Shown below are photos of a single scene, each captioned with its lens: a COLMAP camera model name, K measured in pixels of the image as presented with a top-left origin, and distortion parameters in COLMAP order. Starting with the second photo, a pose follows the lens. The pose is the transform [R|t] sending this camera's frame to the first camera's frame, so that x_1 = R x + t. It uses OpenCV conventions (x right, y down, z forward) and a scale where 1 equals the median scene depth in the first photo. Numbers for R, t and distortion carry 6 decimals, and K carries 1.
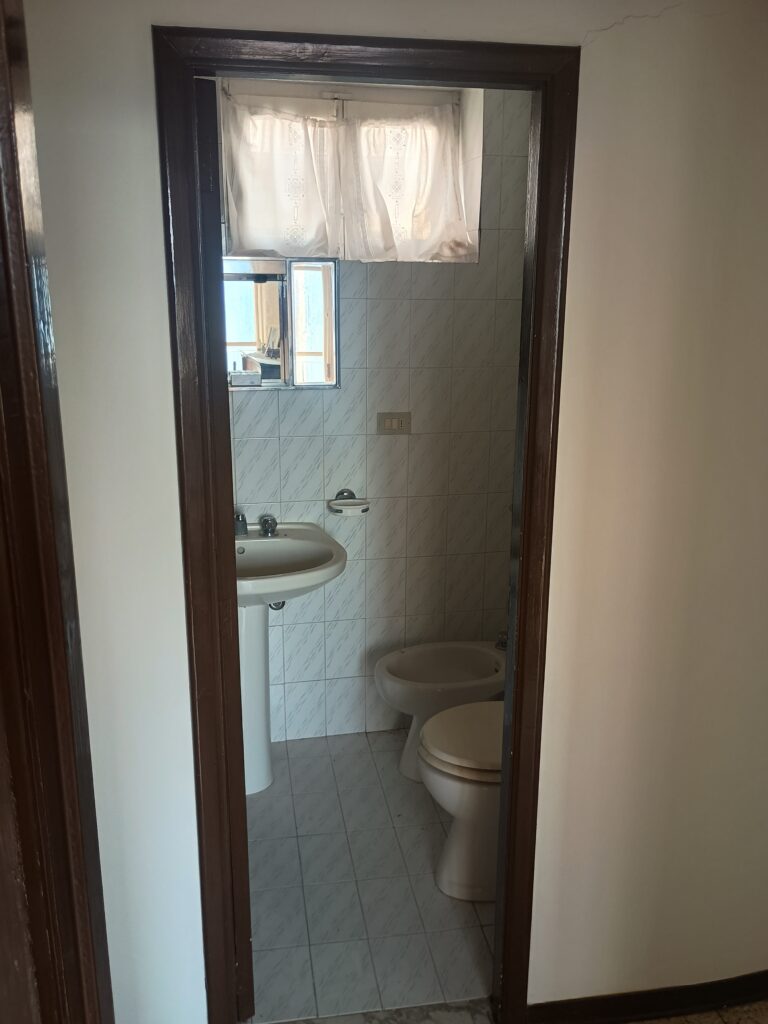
lens RADIAL K [[862.2, 0, 387.1], [0, 862.2, 512.4], [0, 0, 1]] dist [0.044472, -0.065093]
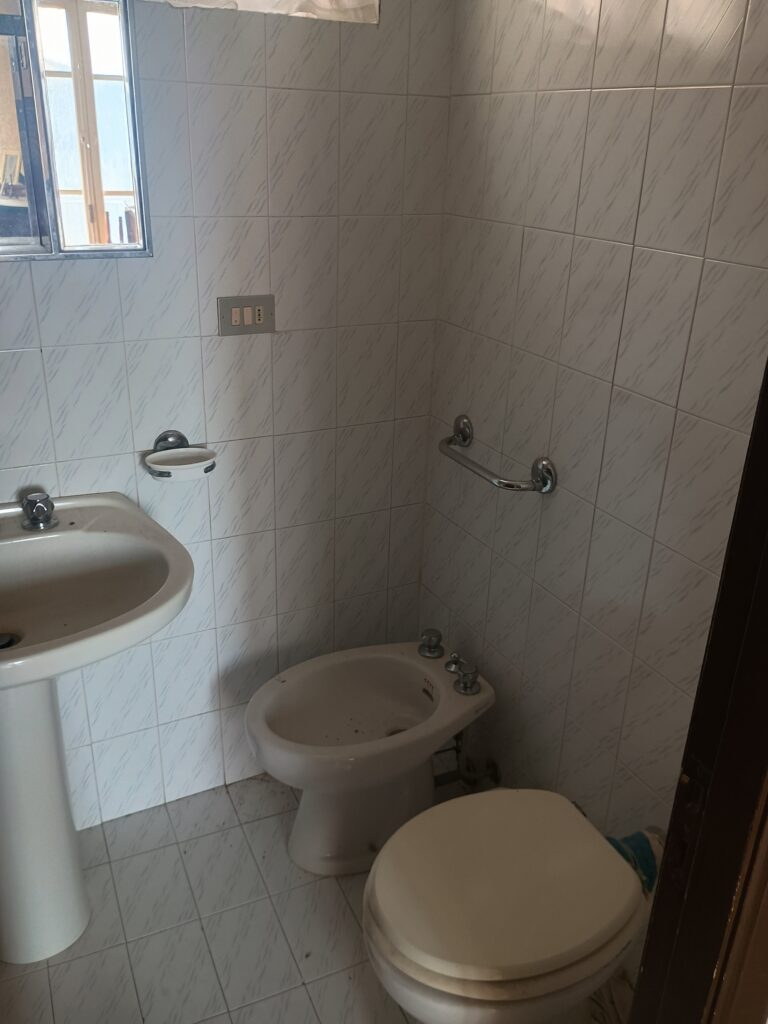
lens RADIAL K [[862.2, 0, 381.7], [0, 862.2, 512.8], [0, 0, 1]] dist [0.044472, -0.065093]
pose [[0.968957, -0.079424, 0.234123, -0.051254], [0.038714, 0.984054, 0.173605, -0.069290], [-0.244178, -0.159152, 0.956581, 0.392817]]
